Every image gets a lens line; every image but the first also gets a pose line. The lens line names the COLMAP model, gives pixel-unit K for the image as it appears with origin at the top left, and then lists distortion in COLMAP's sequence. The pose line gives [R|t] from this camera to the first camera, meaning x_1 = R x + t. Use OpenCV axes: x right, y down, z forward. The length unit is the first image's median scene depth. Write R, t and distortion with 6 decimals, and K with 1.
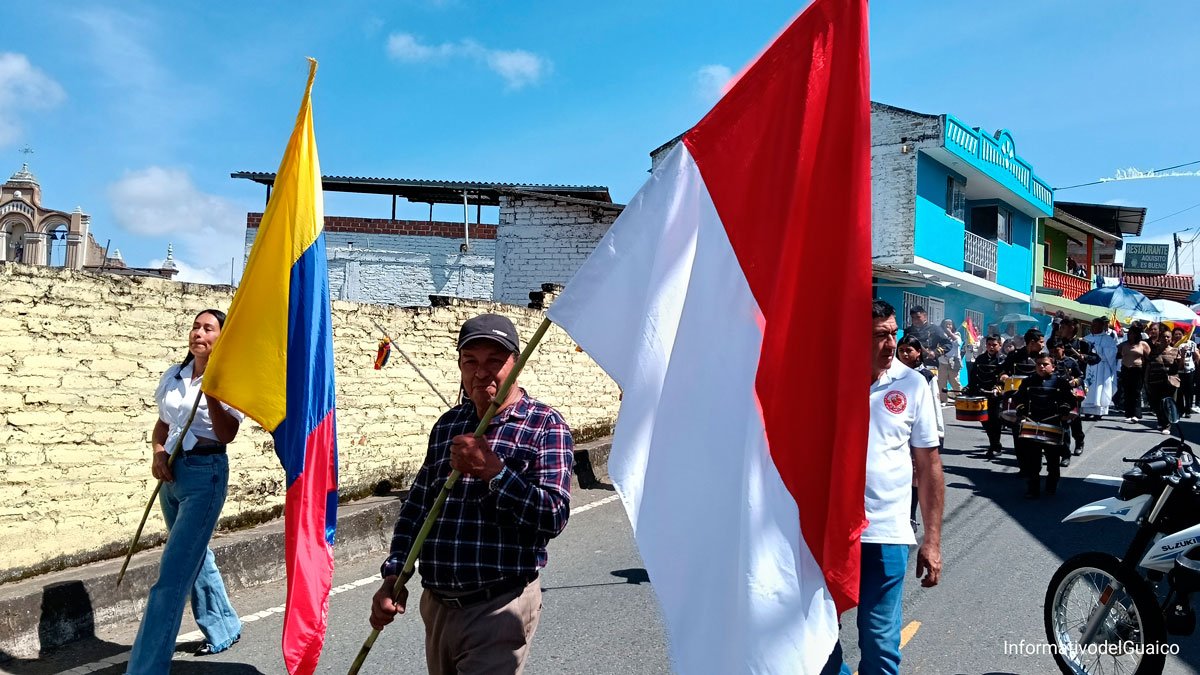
lens RADIAL K [[985.7, 0, 615.8], [0, 985.7, 351.6], [0, 0, 1]] dist [0.095691, -0.201866]
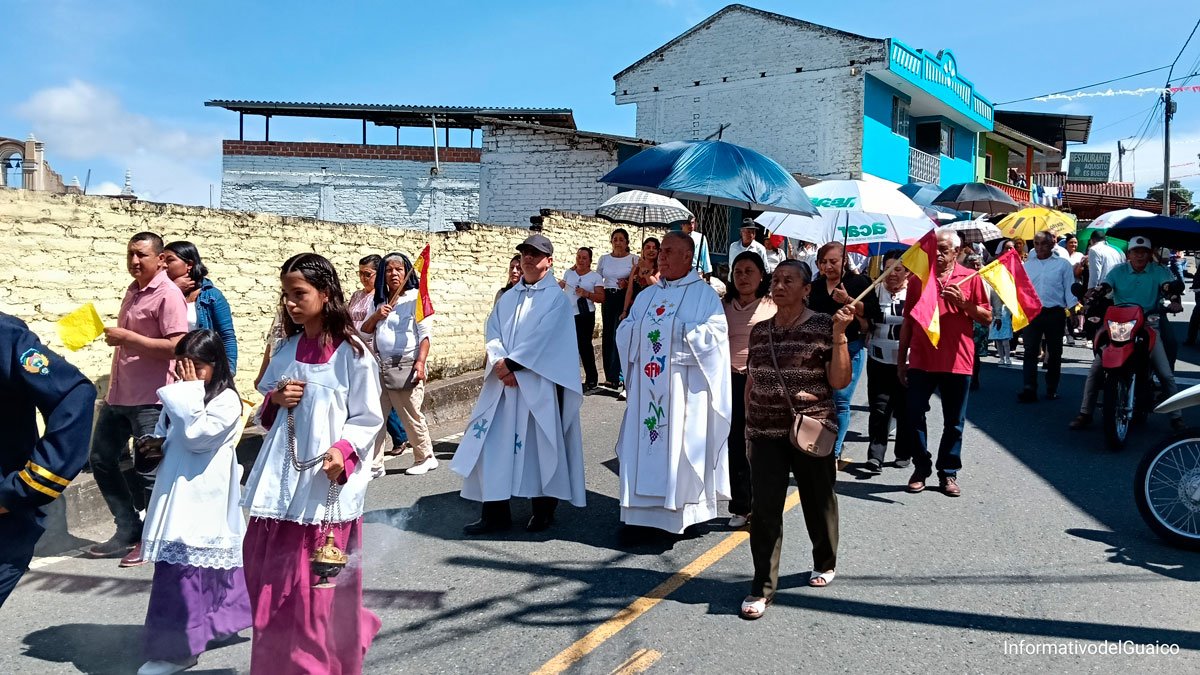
lens RADIAL K [[997.0, 0, 602.1], [0, 997.0, 355.1], [0, 0, 1]] dist [0.101952, -0.210918]
pose [[0.999229, -0.024393, 0.030777, -0.020651], [0.021686, 0.996111, 0.085399, 0.002107], [-0.032740, -0.084666, 0.995871, -0.098520]]
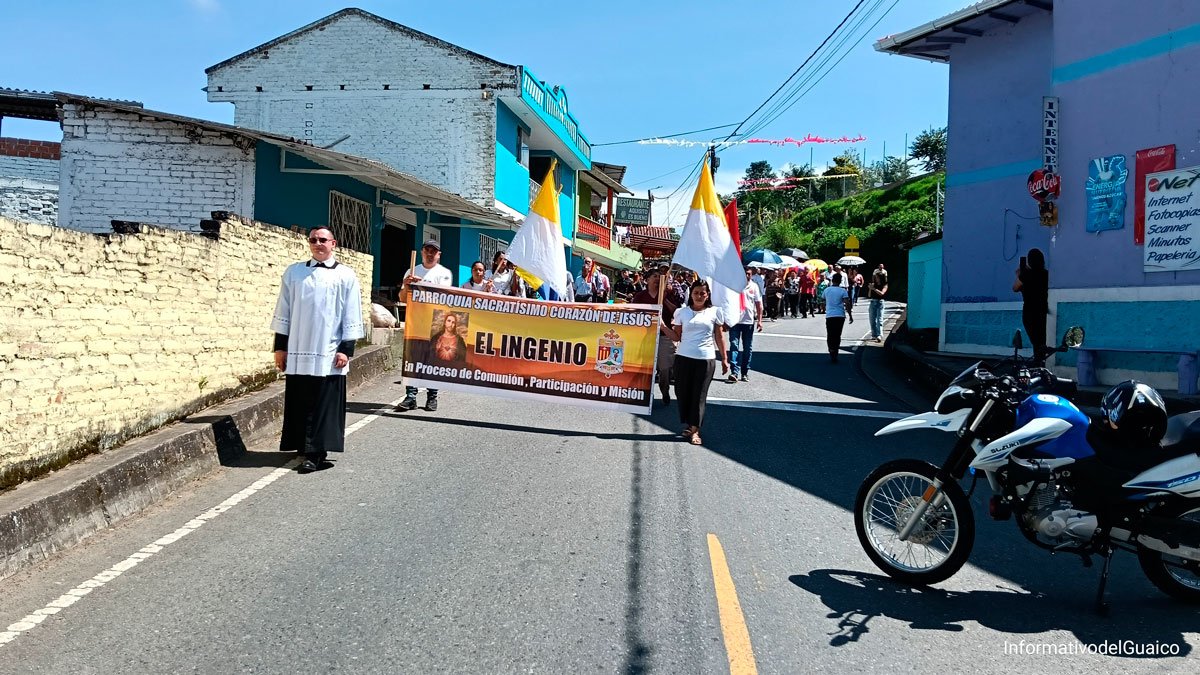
lens RADIAL K [[975.7, 0, 598.3], [0, 975.7, 336.0], [0, 0, 1]] dist [0.097425, -0.241874]
pose [[0.882317, -0.017555, 0.470328, -0.090948], [-0.004207, 0.998970, 0.045179, 0.000498], [-0.470637, -0.041841, 0.881334, 0.031995]]
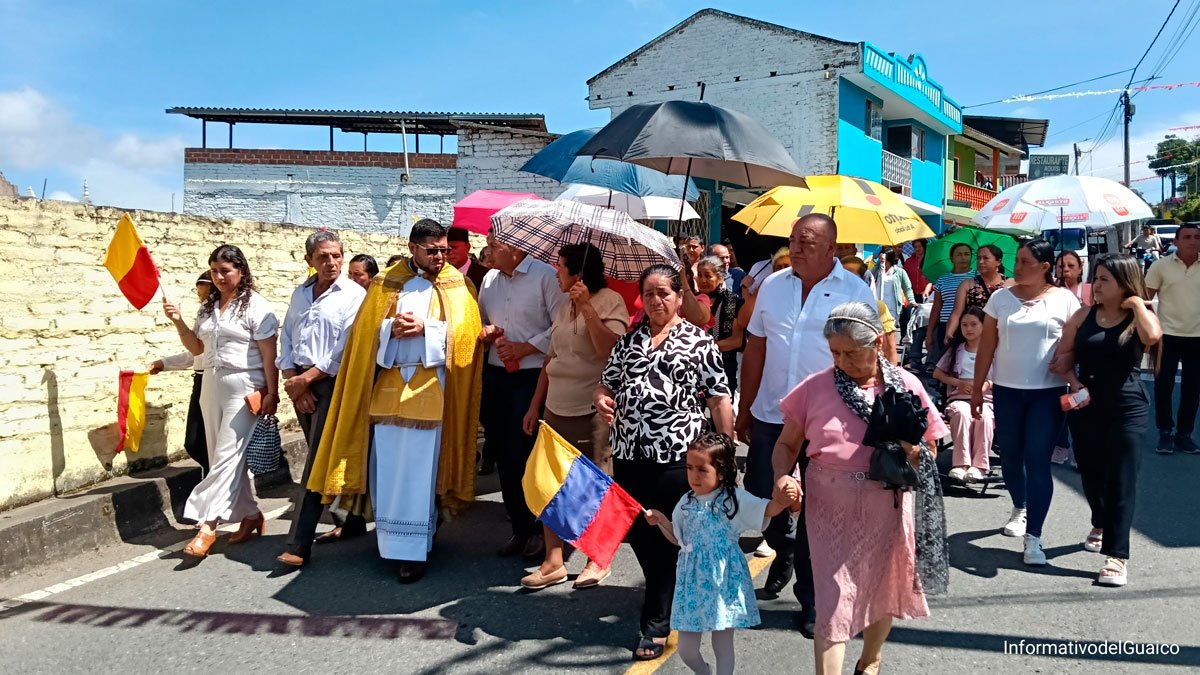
lens RADIAL K [[994.7, 0, 618.9], [0, 994.7, 339.7], [0, 0, 1]] dist [0.099957, -0.215104]
pose [[0.995927, -0.039960, 0.080825, -0.032809], [0.034665, 0.997225, 0.065889, 0.002160], [-0.083233, -0.062819, 0.994548, -0.077592]]
